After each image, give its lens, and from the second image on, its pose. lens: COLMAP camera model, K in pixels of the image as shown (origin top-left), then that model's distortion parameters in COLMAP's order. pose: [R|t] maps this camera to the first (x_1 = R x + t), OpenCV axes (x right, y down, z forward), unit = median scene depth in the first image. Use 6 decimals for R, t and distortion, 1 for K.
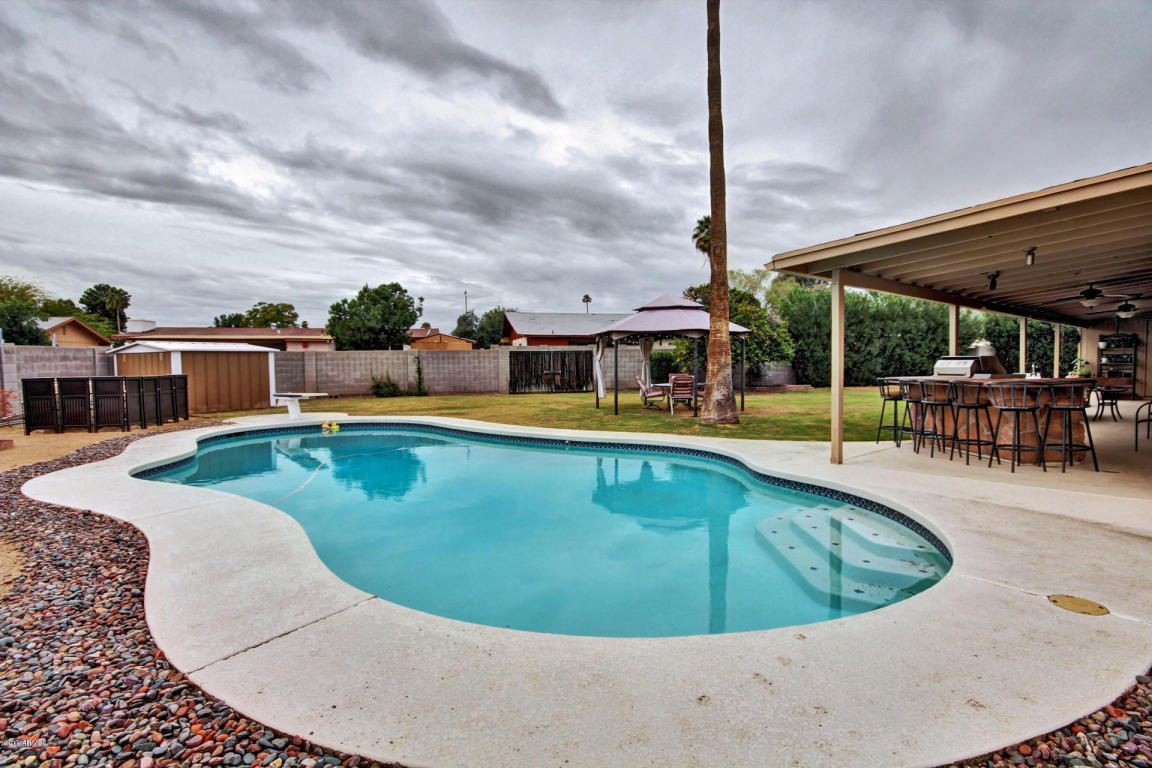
lens RADIAL K [[609.4, 0, 594.8], [0, 609.4, 383.8], [0, 0, 1]] dist [0.017869, 0.001251]
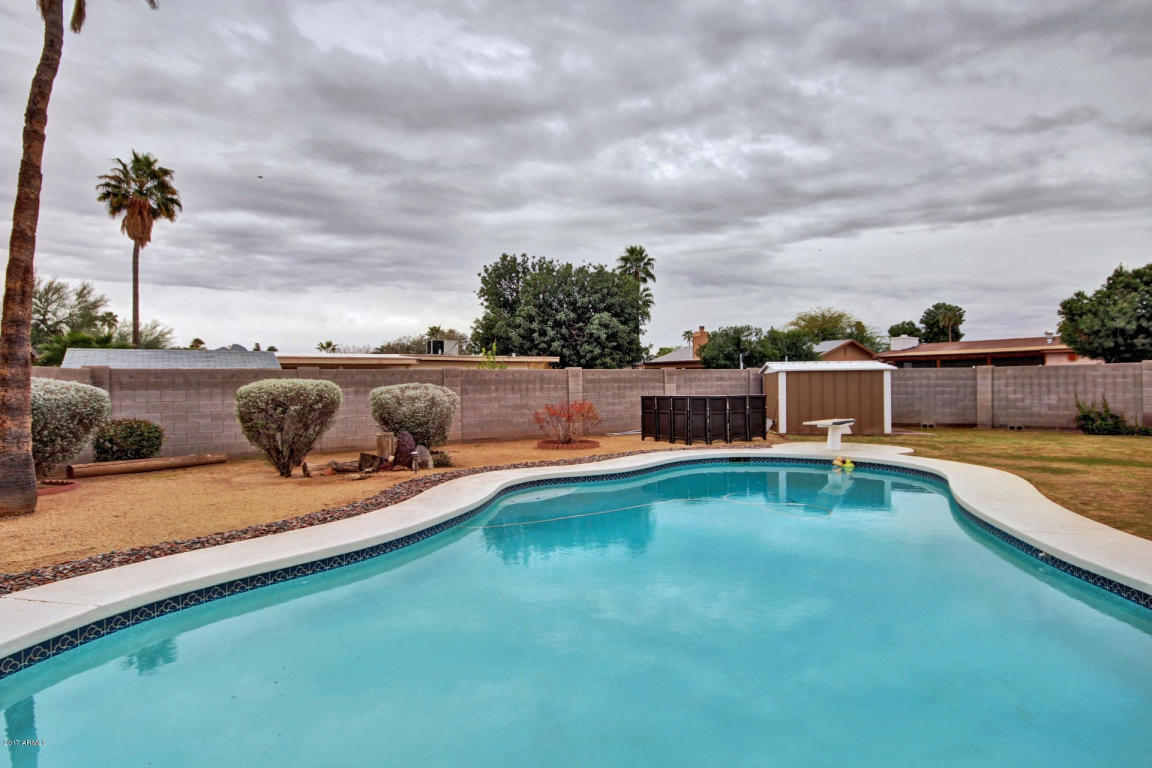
lens RADIAL K [[641.5, 0, 586.4], [0, 641.5, 374.7], [0, 0, 1]] dist [0.012405, 0.001609]
pose [[0.347414, -0.010664, -0.937651, 0.125363], [-0.031245, 0.999248, -0.022941, -0.009216], [0.937191, 0.037267, 0.346820, 0.237915]]
